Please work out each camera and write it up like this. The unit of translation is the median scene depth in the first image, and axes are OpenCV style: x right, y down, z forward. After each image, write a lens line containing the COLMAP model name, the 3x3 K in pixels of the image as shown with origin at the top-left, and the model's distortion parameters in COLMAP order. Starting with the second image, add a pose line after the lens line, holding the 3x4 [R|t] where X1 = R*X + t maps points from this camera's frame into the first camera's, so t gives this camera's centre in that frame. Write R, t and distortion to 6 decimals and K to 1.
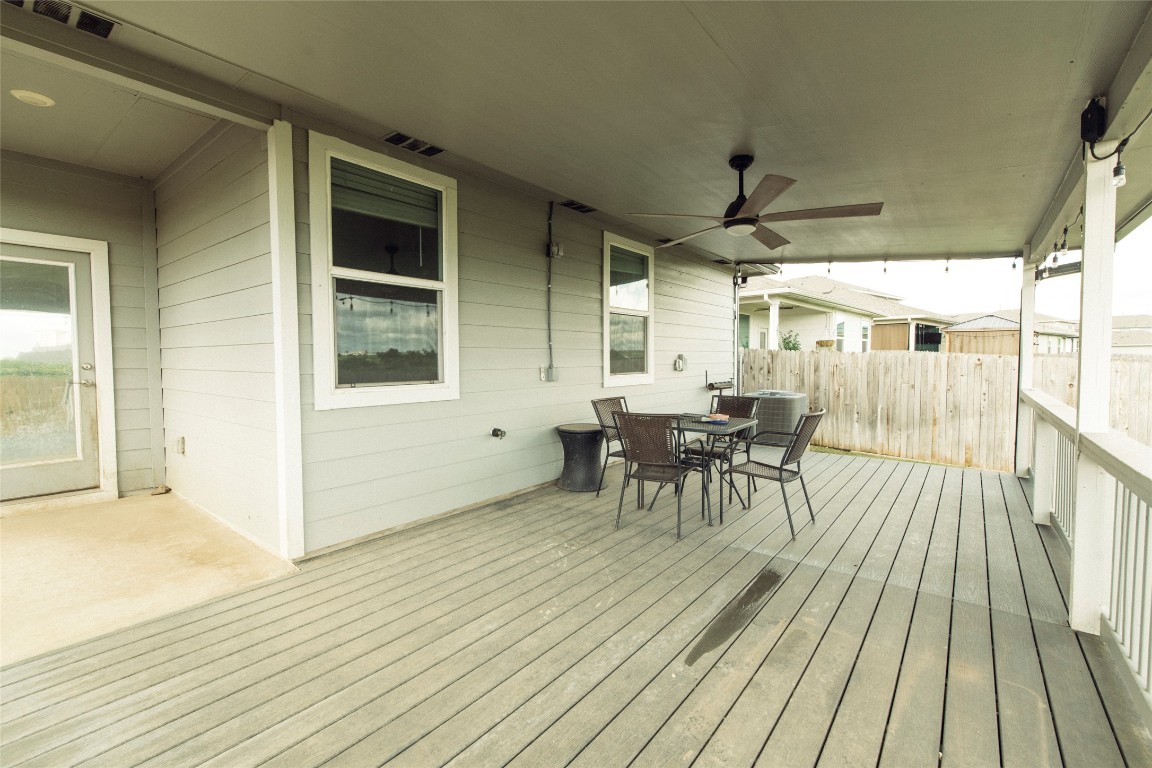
lens RADIAL K [[499.1, 0, 576.3], [0, 499.1, 383.0], [0, 0, 1]] dist [0.004270, -0.001126]
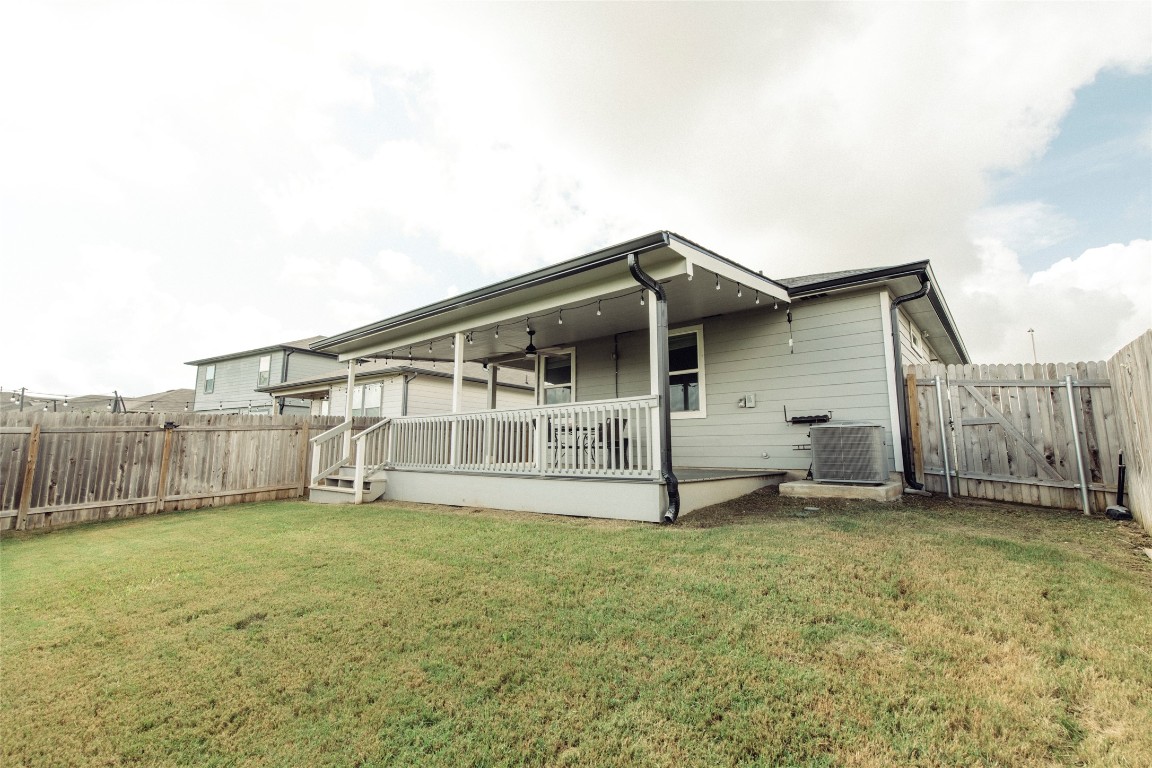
lens RADIAL K [[499.1, 0, 575.2], [0, 499.1, 381.4], [0, 0, 1]] dist [0.004270, -0.001126]
pose [[-0.036064, -0.139813, -0.989521, 2.070007], [-0.051535, 0.989108, -0.137877, 0.148168], [0.998020, 0.046023, -0.042876, 0.914499]]
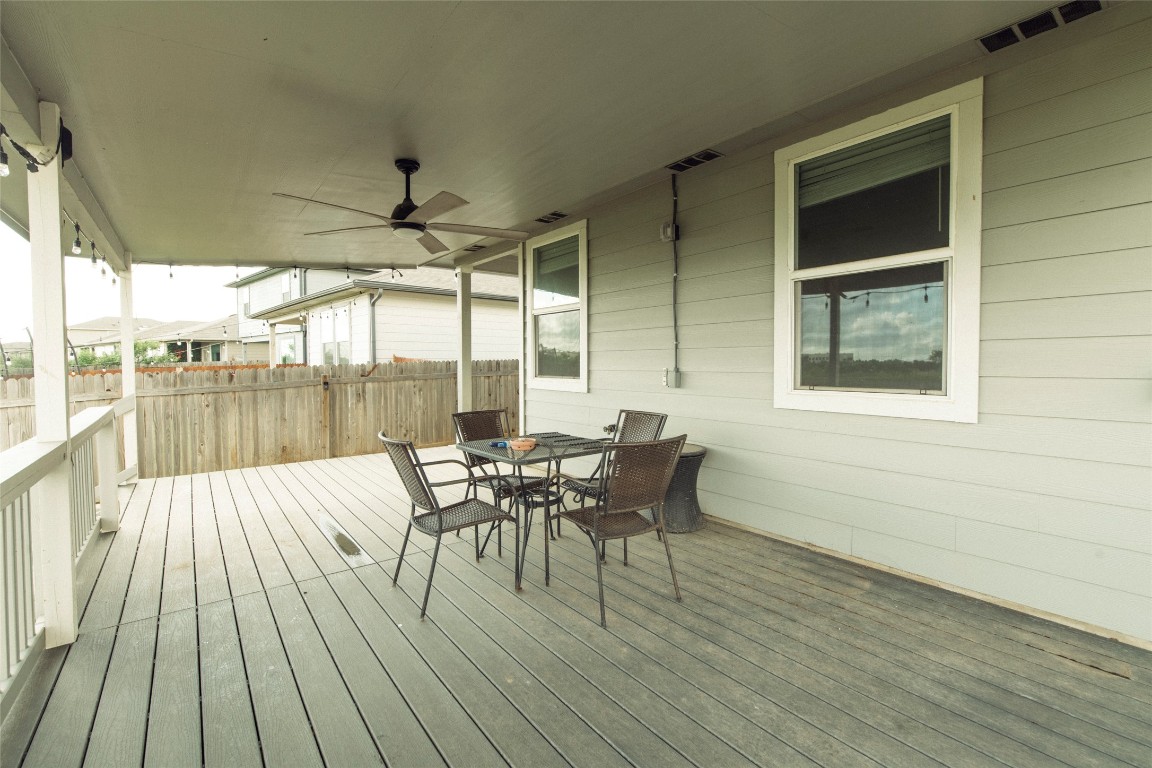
lens RADIAL K [[499.1, 0, 573.7], [0, 499.1, 388.7], [0, 0, 1]] dist [0.004270, -0.001126]
pose [[-0.235855, 0.054865, -0.970238, 0.815988], [-0.042452, 0.996870, 0.066691, -0.051184], [0.970861, 0.056918, -0.232788, 1.039377]]
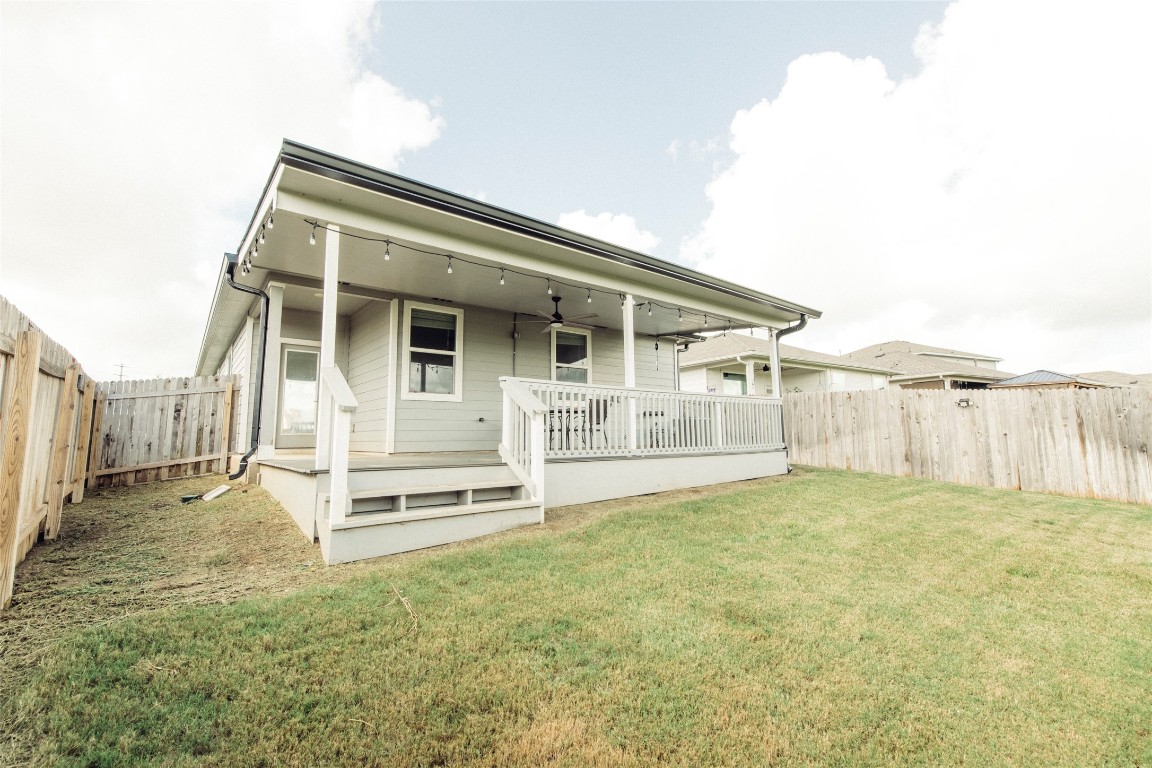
lens RADIAL K [[499.1, 0, 576.5], [0, 499.1, 377.0], [0, 0, 1]] dist [0.004270, -0.001126]
pose [[0.975487, -0.035212, -0.217223, 0.634770], [-0.001894, 0.985735, -0.168294, 0.247501], [0.220051, 0.164580, 0.961505, -0.893859]]
